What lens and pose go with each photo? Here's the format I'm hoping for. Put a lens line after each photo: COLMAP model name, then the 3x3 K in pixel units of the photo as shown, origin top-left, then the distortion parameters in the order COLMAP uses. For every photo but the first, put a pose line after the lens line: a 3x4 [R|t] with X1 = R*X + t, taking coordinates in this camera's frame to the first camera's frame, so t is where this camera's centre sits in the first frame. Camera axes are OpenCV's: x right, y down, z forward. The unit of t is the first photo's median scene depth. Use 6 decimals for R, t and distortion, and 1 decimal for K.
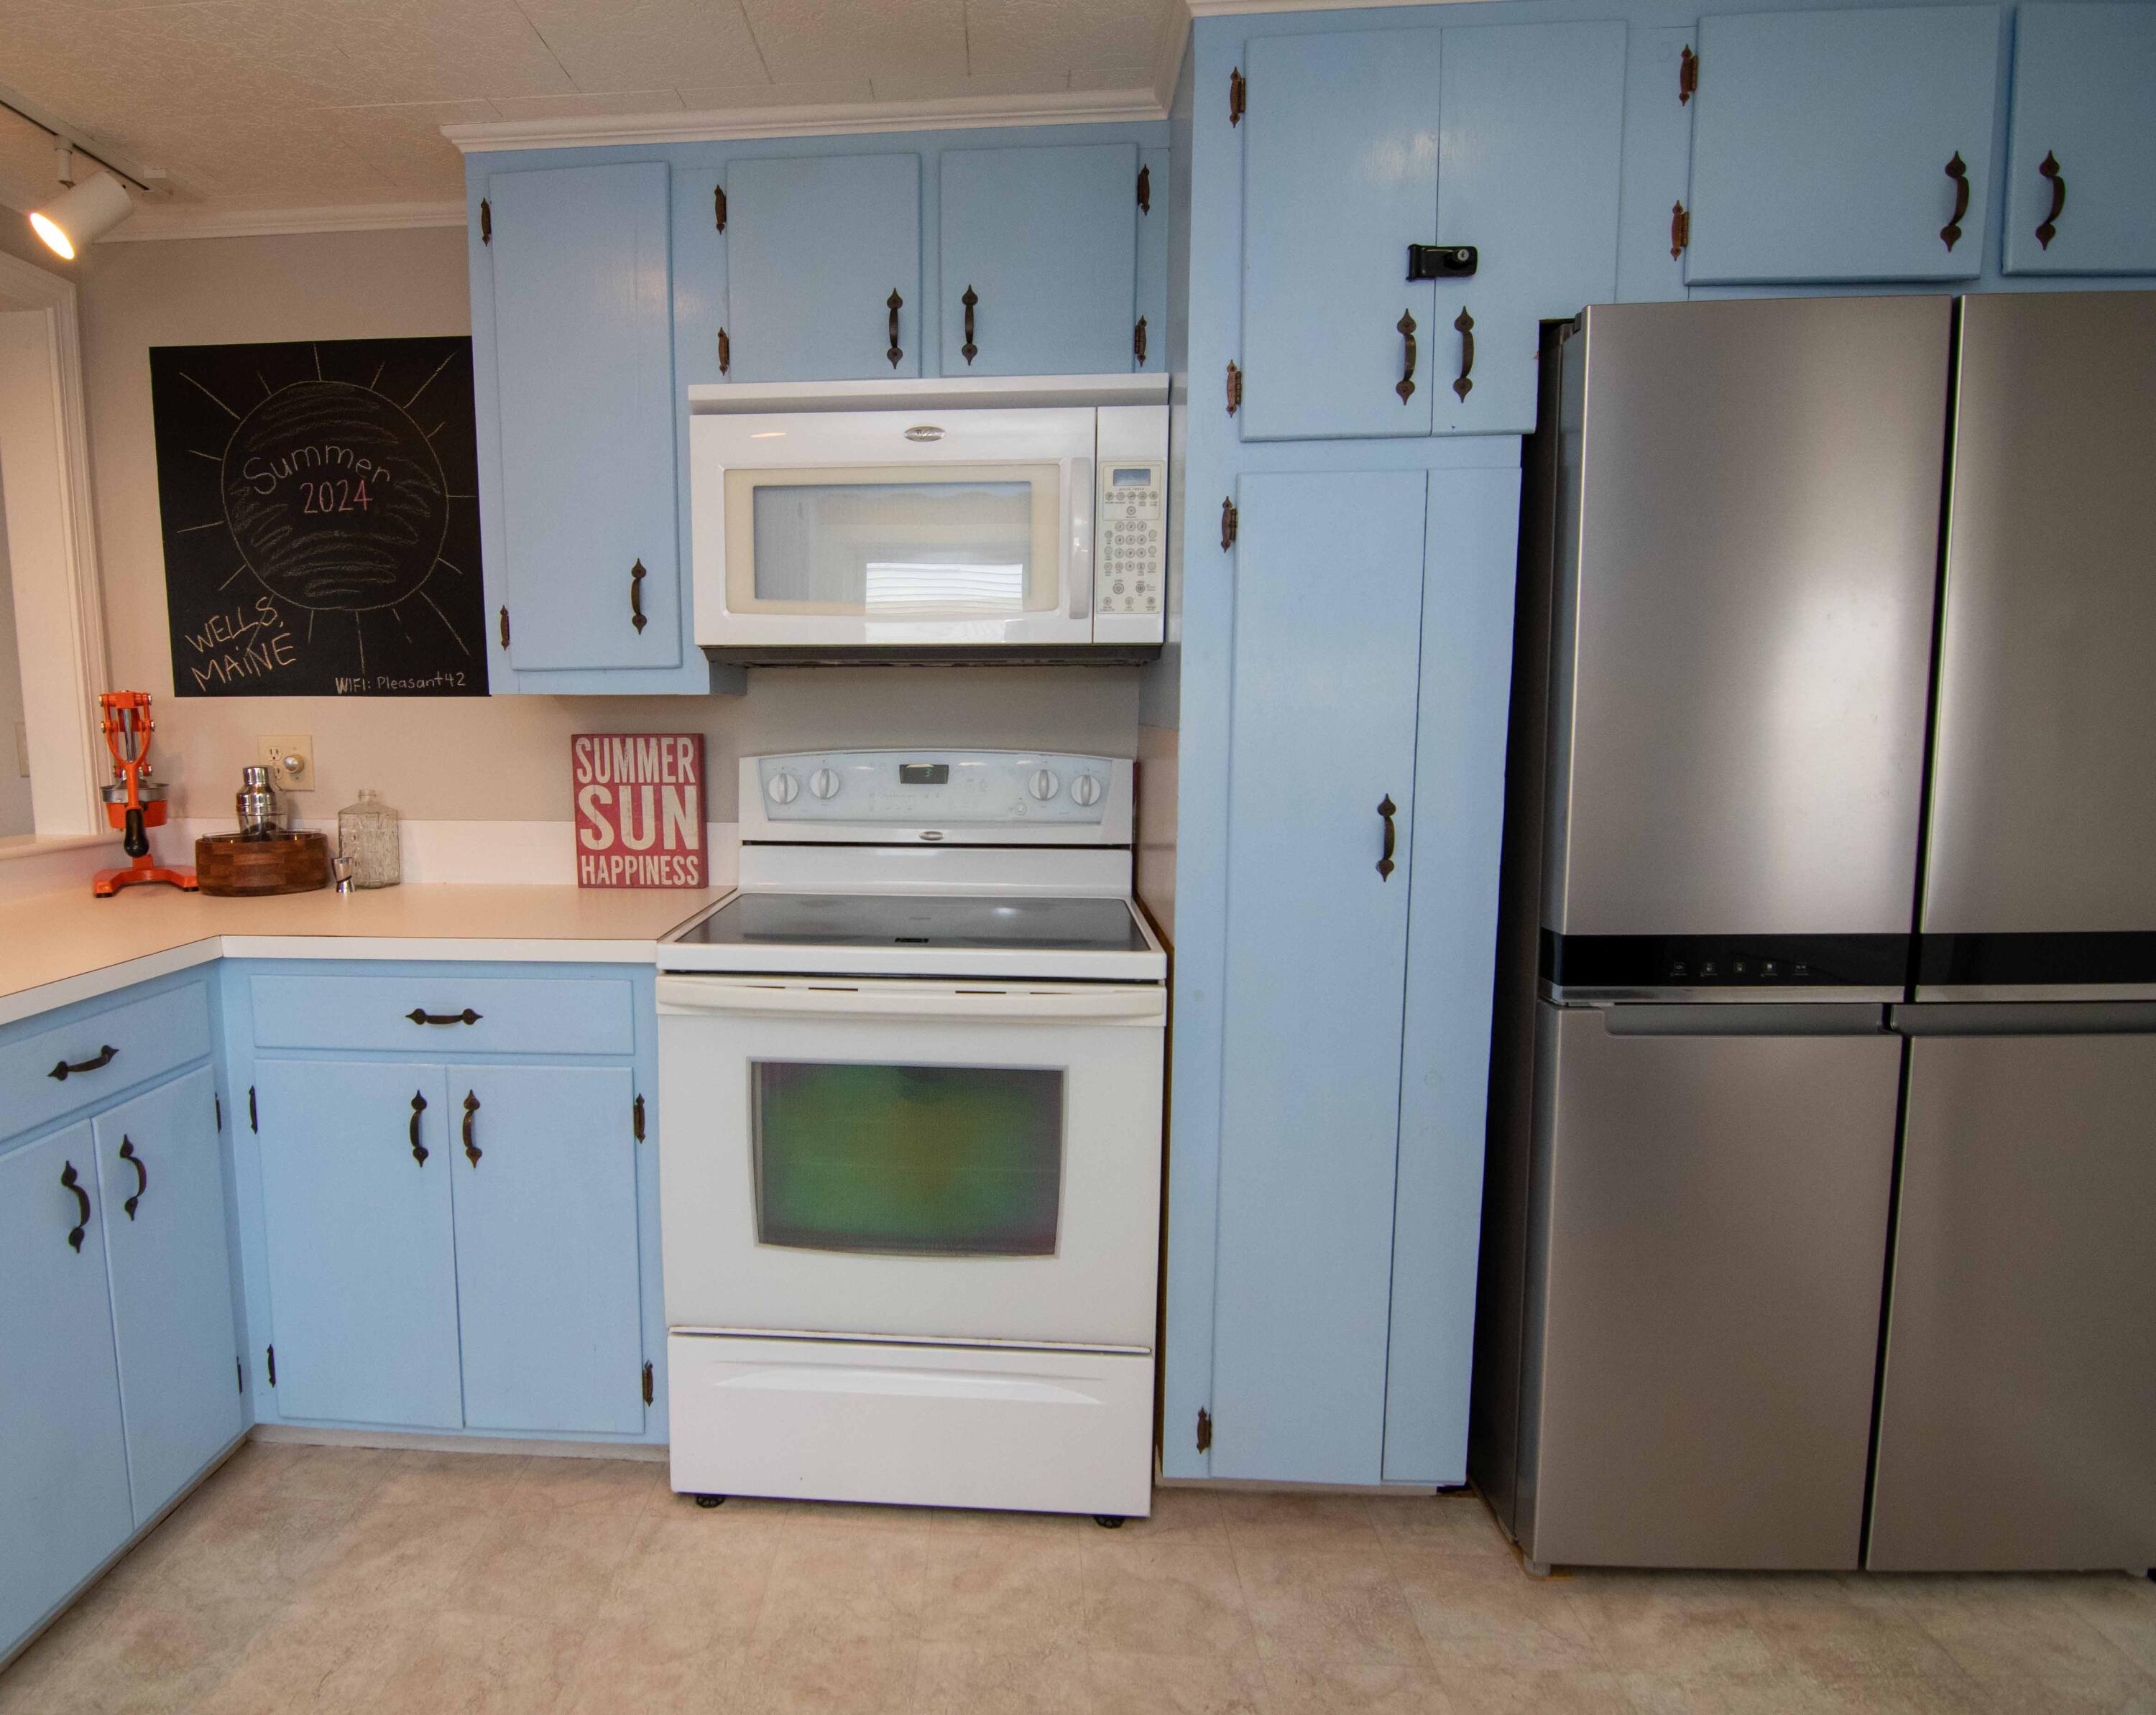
lens RADIAL K [[1255.8, 0, 1076.4], [0, 1255.8, 868.3], [0, 0, 1]] dist [-0.009843, -0.003906]
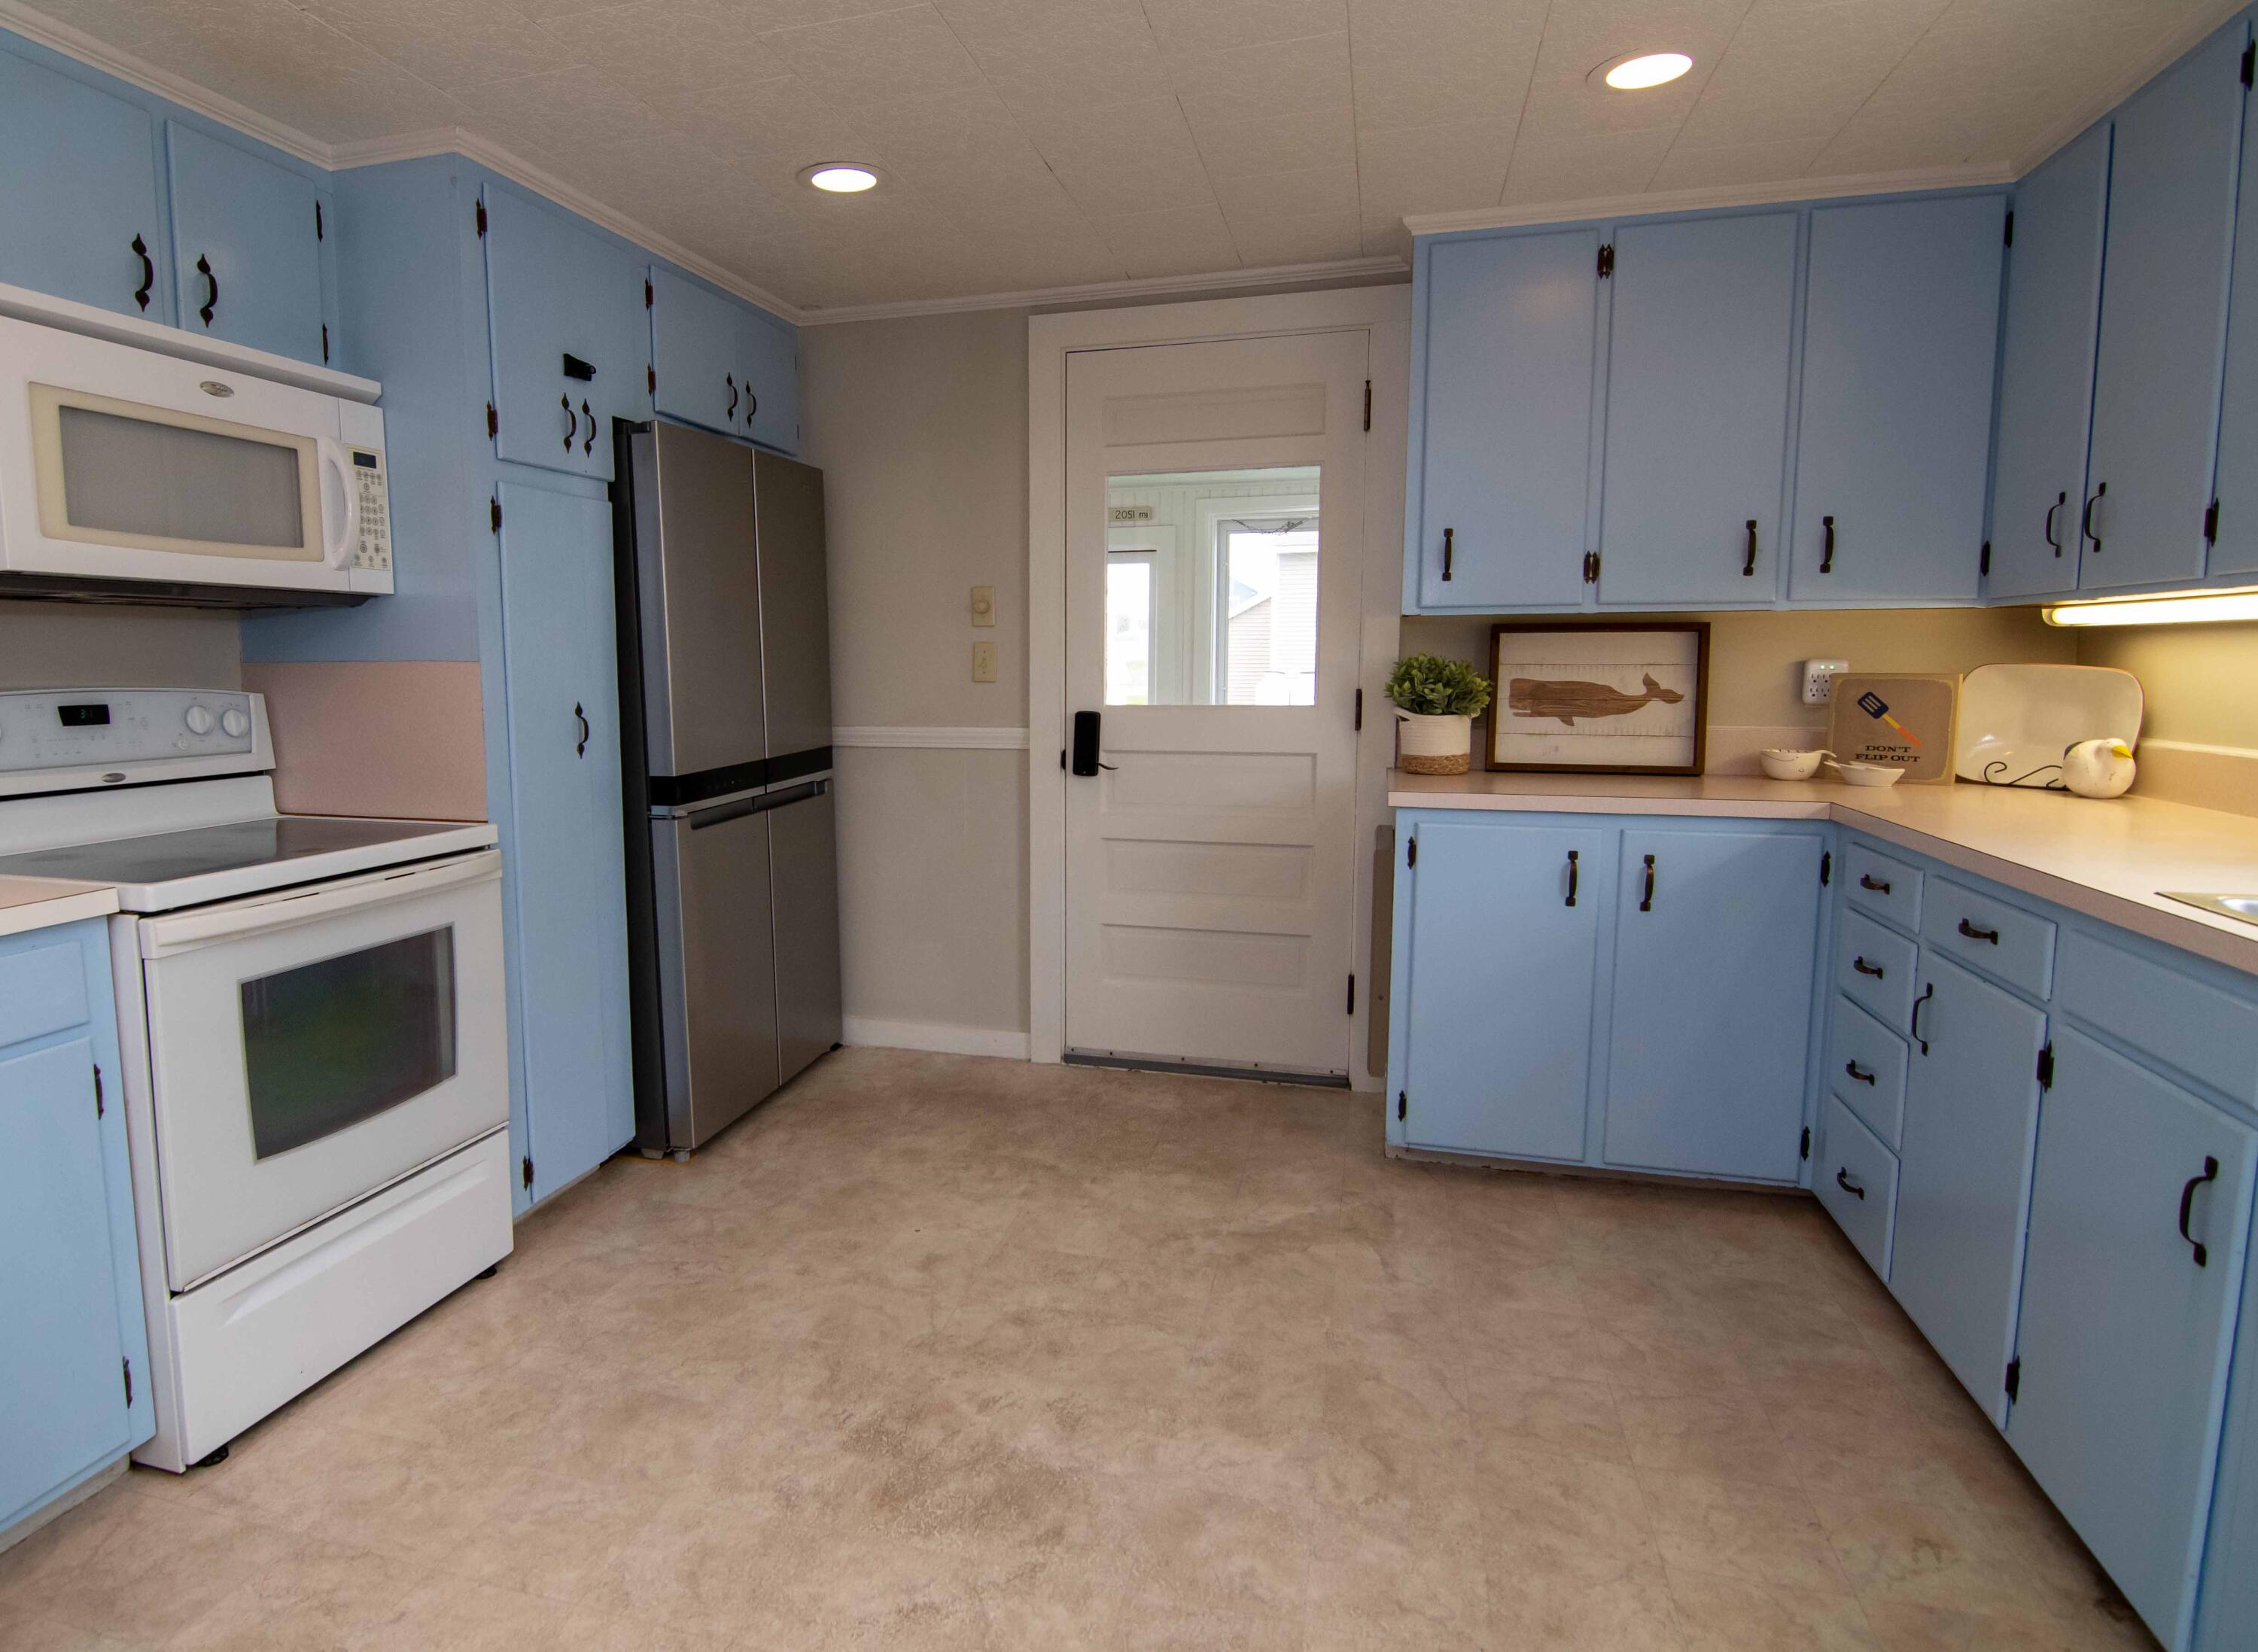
lens RADIAL K [[1270.3, 0, 991.5], [0, 1270.3, 813.5], [0, 0, 1]] dist [-0.020409, -0.007691]
pose [[0.225745, -0.116882, 0.967149, -1.085487], [0.129310, 0.987587, 0.089170, 0.003516], [-0.965566, 0.104932, 0.238057, 0.141465]]
